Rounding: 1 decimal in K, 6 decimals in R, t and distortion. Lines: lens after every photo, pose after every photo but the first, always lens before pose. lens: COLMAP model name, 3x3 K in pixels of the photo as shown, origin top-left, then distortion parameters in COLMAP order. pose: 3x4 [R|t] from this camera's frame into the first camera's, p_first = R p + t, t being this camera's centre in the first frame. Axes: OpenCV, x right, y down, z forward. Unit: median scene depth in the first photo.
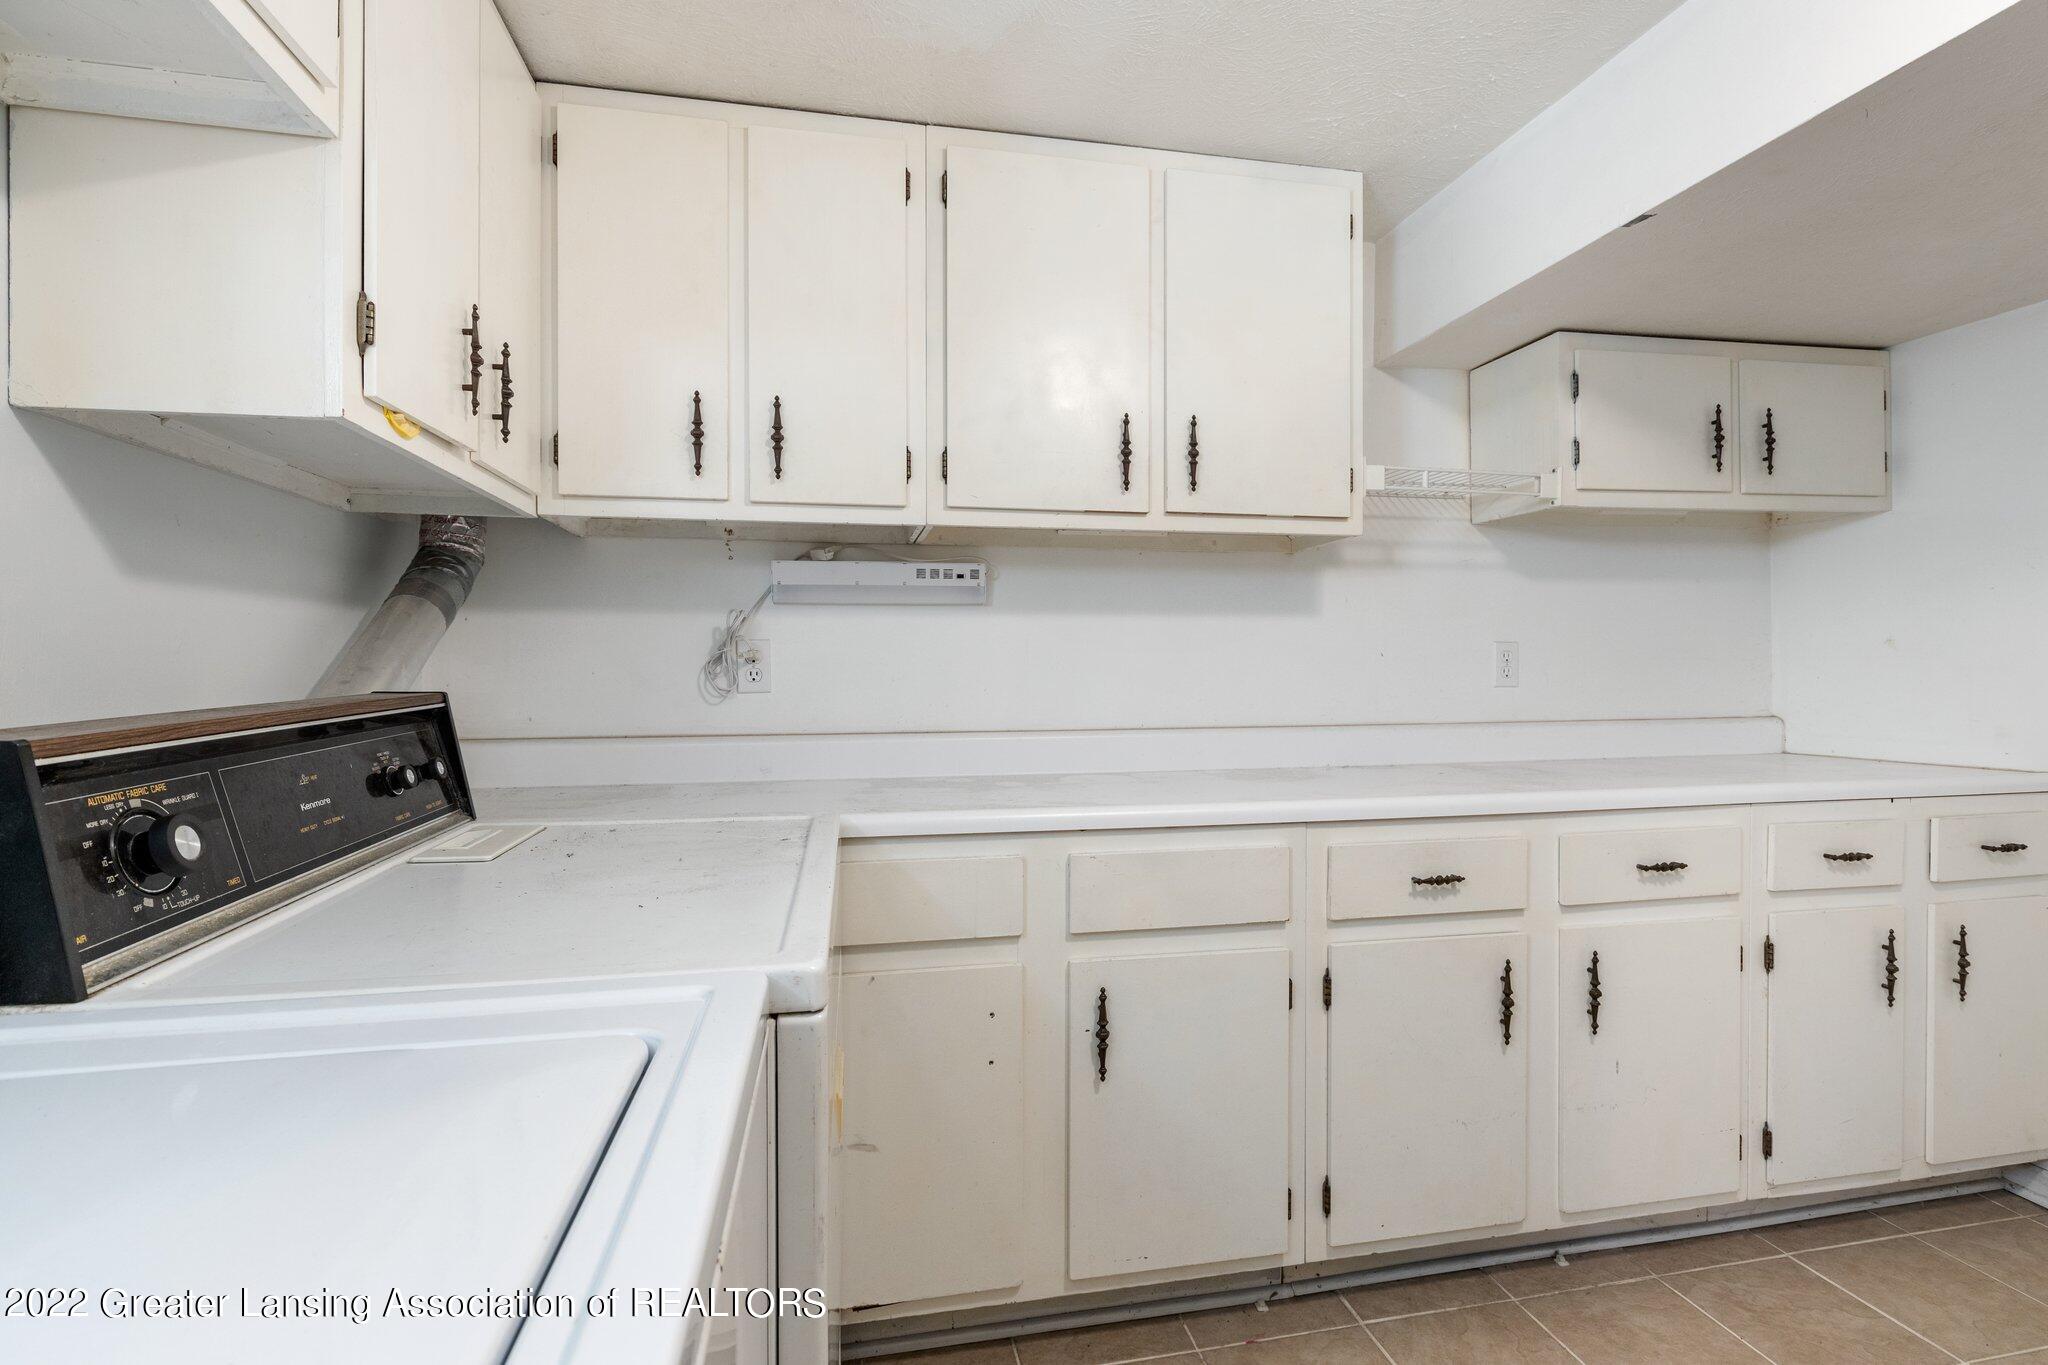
lens RADIAL K [[973.1, 0, 1030.7], [0, 973.1, 670.9], [0, 0, 1]] dist [-0.001636, -0.000012]
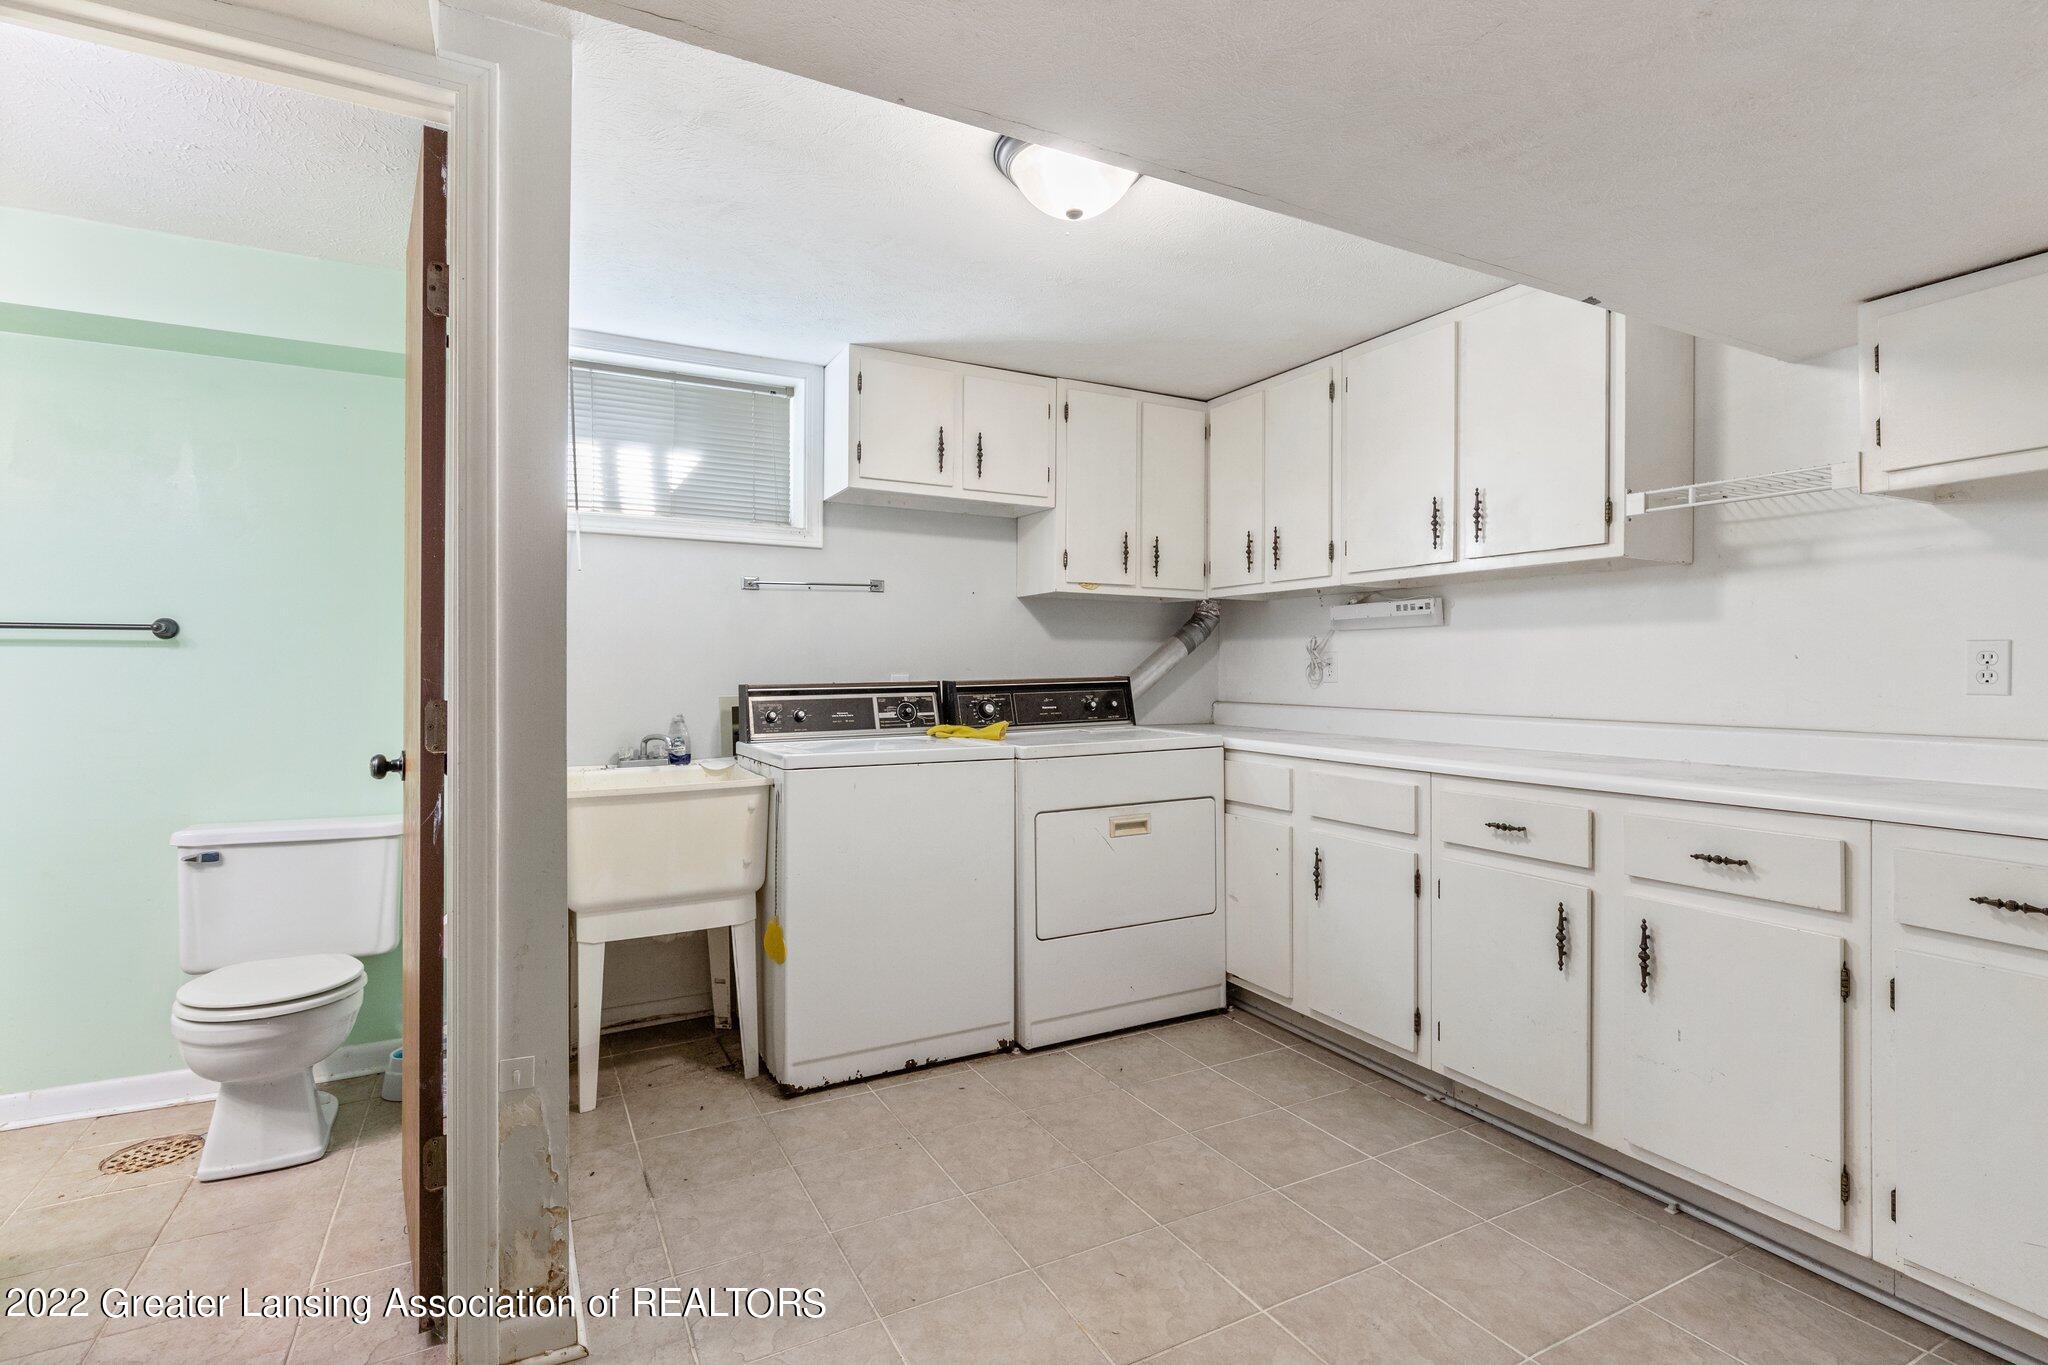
lens RADIAL K [[973.1, 0, 1026.6], [0, 973.1, 675.6], [0, 0, 1]] dist [-0.001636, -0.000012]
pose [[0.284087, 0.010173, -0.958744, 1.254587], [-0.008166, 0.999933, 0.008190, 0.000225], [0.958764, 0.005502, 0.284151, -0.013320]]
